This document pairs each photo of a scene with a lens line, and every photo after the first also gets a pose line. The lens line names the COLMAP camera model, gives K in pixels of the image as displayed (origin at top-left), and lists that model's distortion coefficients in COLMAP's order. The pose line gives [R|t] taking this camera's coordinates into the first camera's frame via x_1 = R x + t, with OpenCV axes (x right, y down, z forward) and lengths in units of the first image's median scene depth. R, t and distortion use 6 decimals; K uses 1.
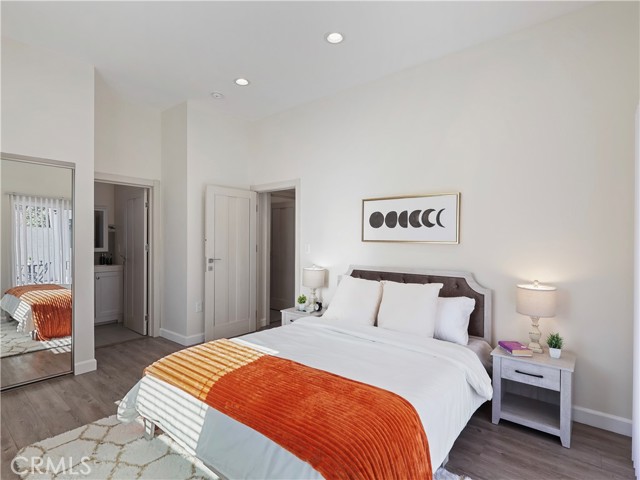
lens RADIAL K [[337.2, 0, 320.0], [0, 337.2, 240.0], [0, 0, 1]] dist [-0.000962, 0.000218]
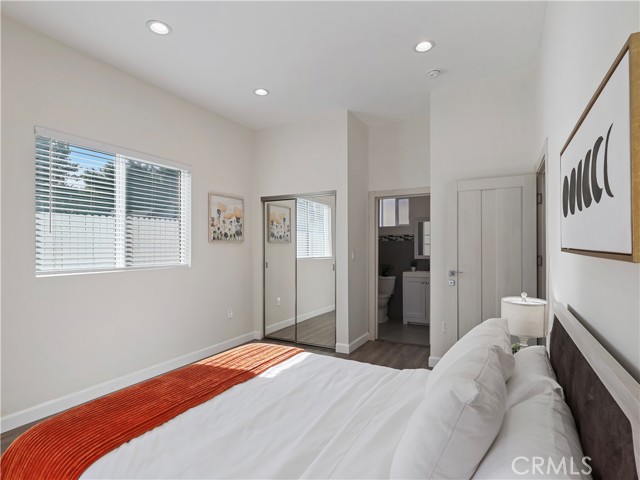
lens RADIAL K [[337.2, 0, 320.0], [0, 337.2, 240.0], [0, 0, 1]] dist [-0.000962, 0.000218]
pose [[0.184830, -0.025005, -0.982452, 0.397897], [0.000249, 0.999677, -0.025397, 0.001302], [0.982771, 0.004450, 0.184776, 0.499119]]
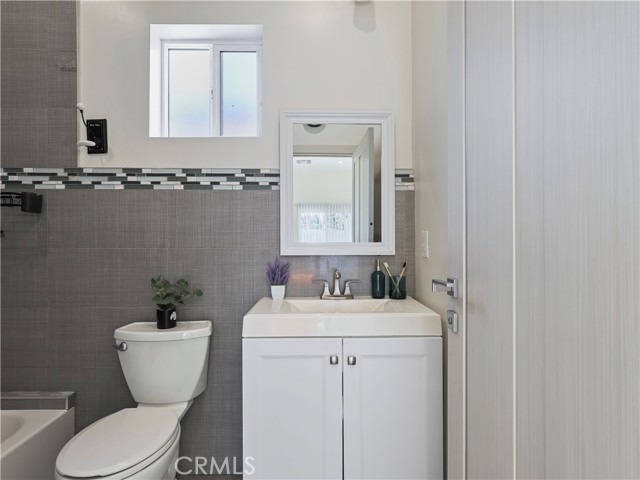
lens RADIAL K [[337.2, 0, 320.0], [0, 337.2, 240.0], [0, 0, 1]] dist [-0.000962, 0.000218]
pose [[0.652684, -0.006795, -0.757600, -0.531117], [0.003657, 0.999976, -0.005819, 0.026771], [0.757622, 0.001028, 0.652693, 0.902346]]
